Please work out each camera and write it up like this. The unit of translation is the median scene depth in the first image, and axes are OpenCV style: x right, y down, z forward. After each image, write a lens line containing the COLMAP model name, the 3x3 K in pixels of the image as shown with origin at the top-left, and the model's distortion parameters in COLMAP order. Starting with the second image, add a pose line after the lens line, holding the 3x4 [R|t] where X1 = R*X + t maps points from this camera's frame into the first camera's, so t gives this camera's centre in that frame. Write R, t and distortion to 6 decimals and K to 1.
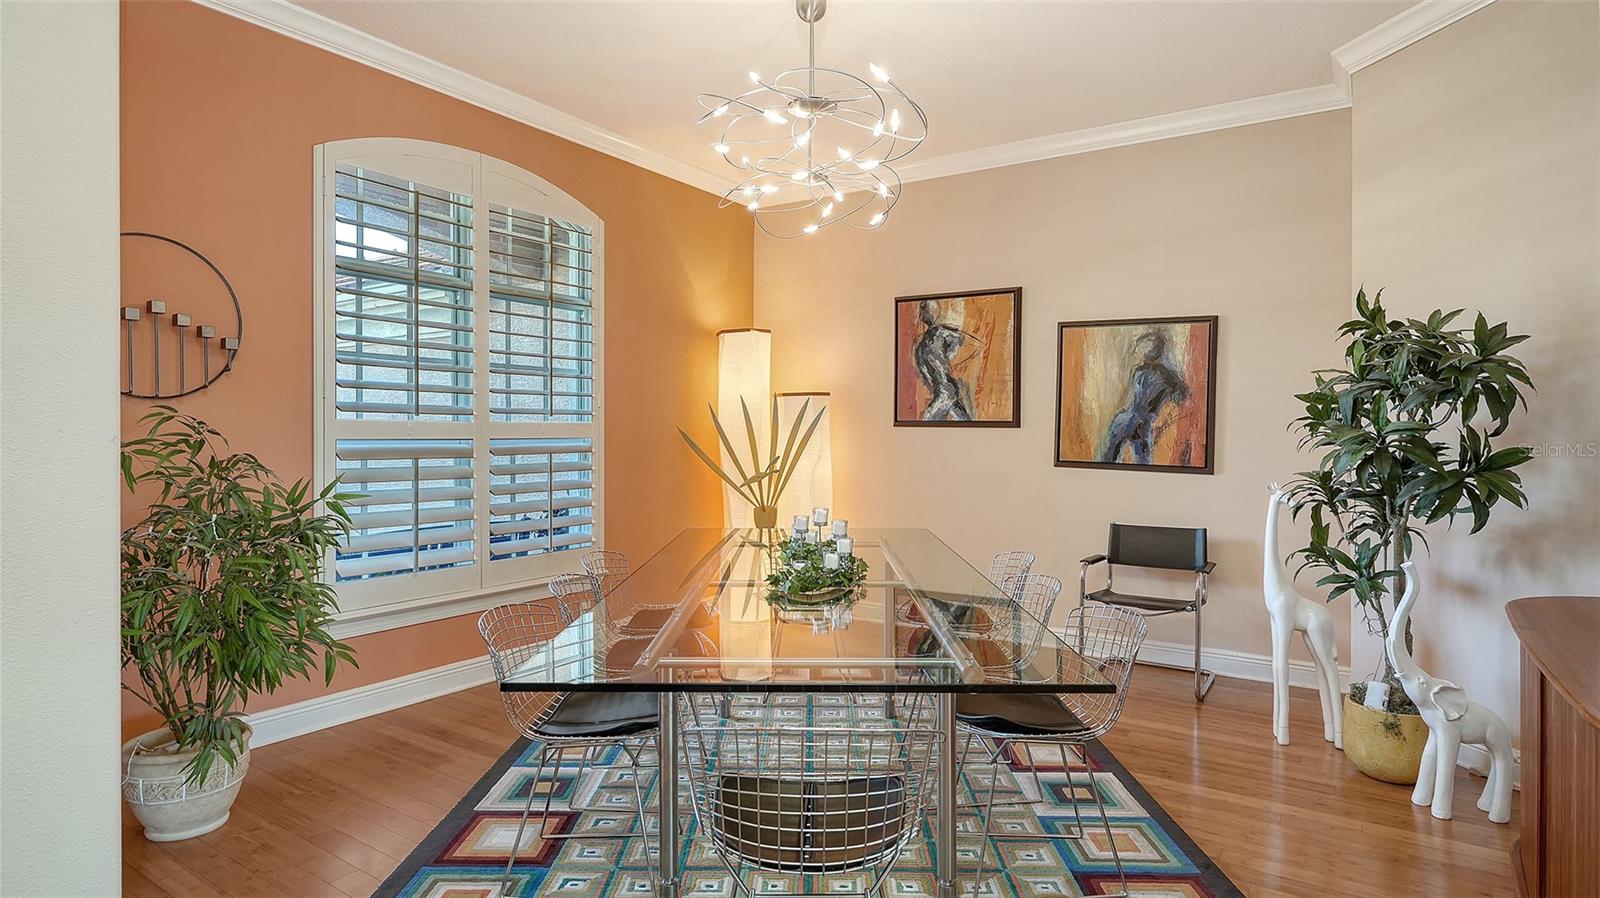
lens RADIAL K [[818.5, 0, 764.5], [0, 818.5, 424.4], [0, 0, 1]] dist [-0.019920, 0.001522]
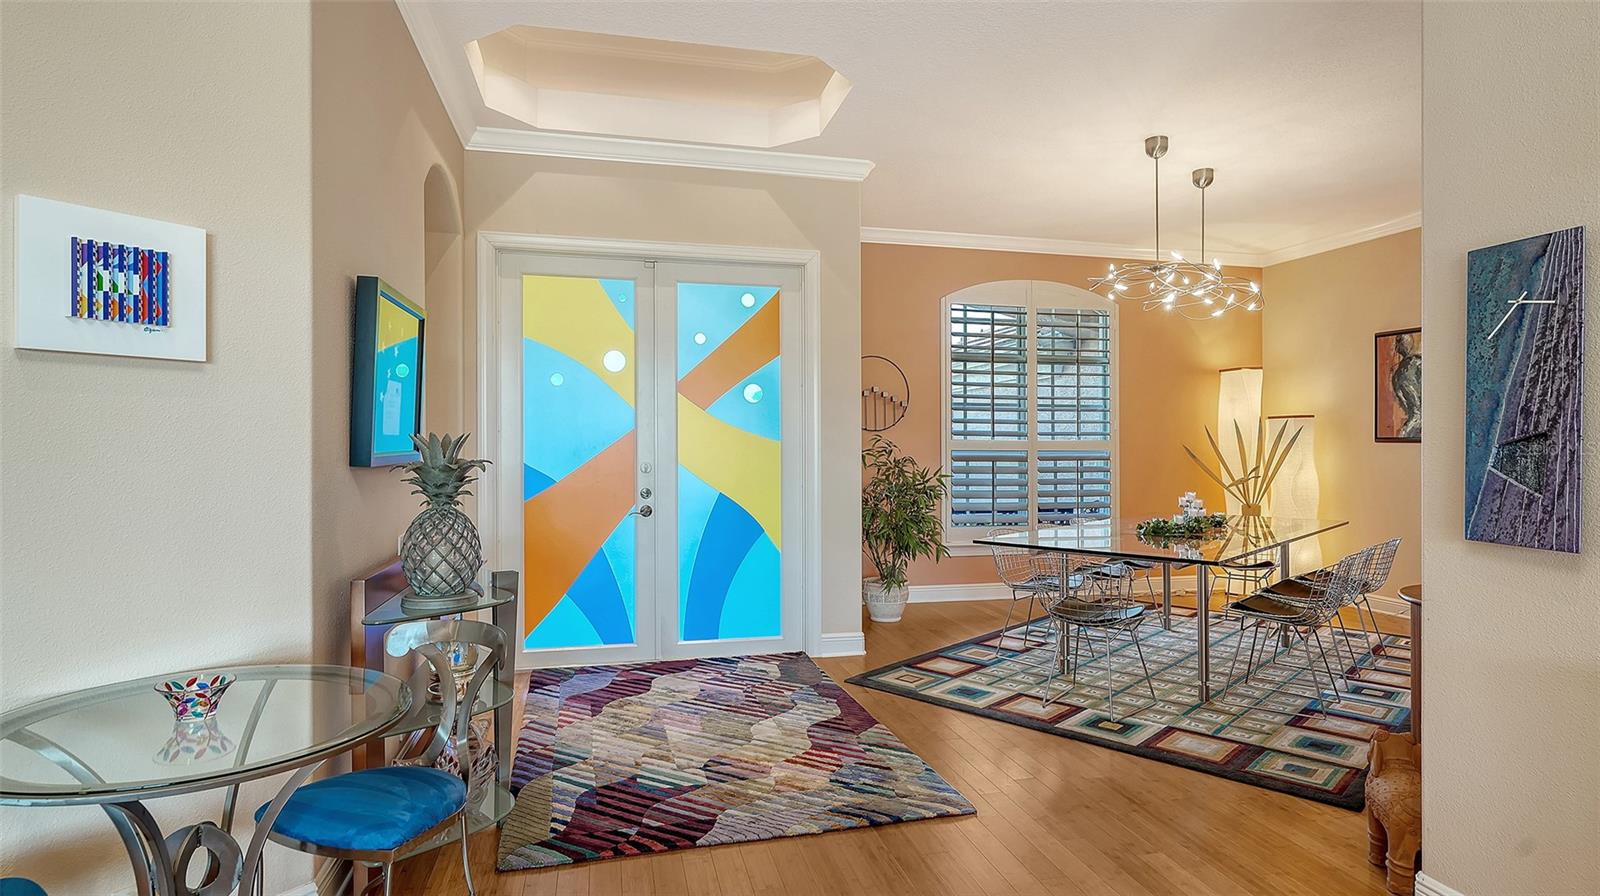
lens RADIAL K [[818.5, 0, 798.0], [0, 818.5, 445.4], [0, 0, 1]] dist [-0.019920, 0.001522]
pose [[0.727301, -0.001128, -0.686318, 0.461068], [0.006507, 0.999965, 0.005252, -0.005185], [0.686288, -0.008285, 0.727282, -0.563873]]
